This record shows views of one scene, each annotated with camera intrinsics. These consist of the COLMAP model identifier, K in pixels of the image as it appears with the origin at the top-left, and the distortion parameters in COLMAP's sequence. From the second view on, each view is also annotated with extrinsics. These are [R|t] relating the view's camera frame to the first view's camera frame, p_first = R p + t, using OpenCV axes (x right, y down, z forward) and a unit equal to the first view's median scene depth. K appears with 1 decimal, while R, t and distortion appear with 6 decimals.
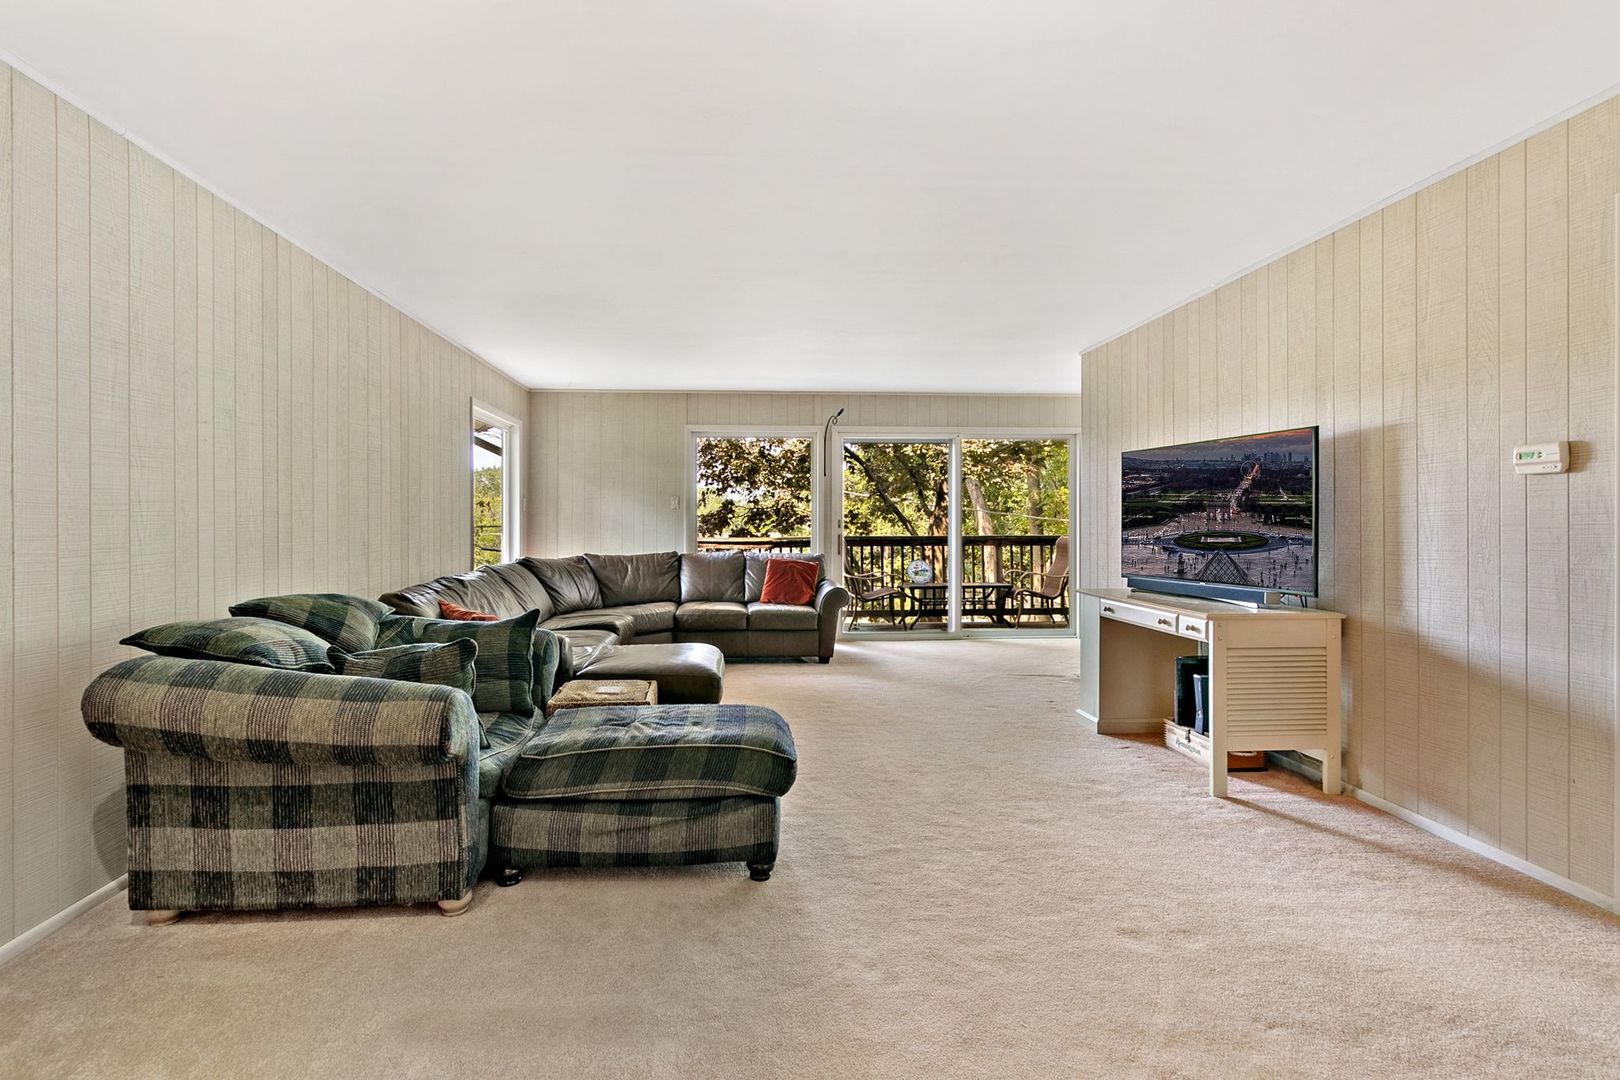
lens RADIAL K [[758.0, 0, 805.0], [0, 758.0, 527.0], [0, 0, 1]] dist [0.004677, 0.000992]
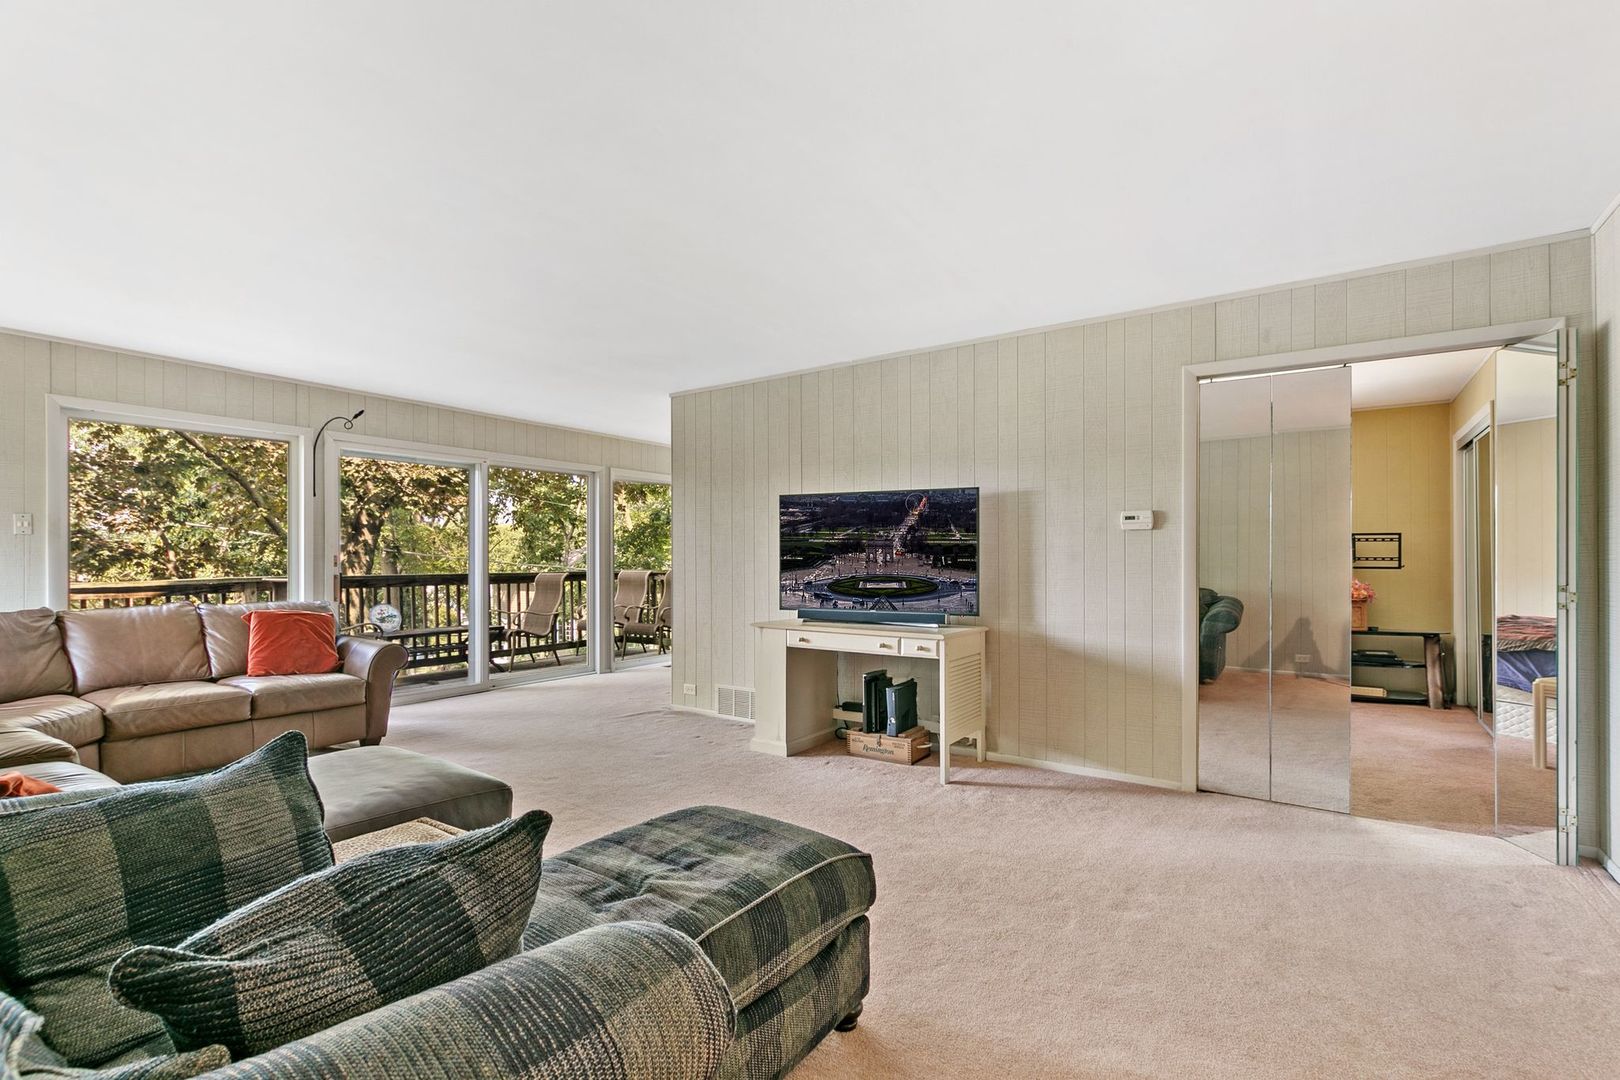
lens RADIAL K [[710.6, 0, 810.5], [0, 710.6, 565.7], [0, 0, 1]] dist [-0.005340, 0.000303]
pose [[0.646125, -0.005640, 0.763211, -0.444049], [0.003694, 0.999984, 0.004262, -0.002018], [-0.763223, 0.000066, 0.646135, 0.402533]]
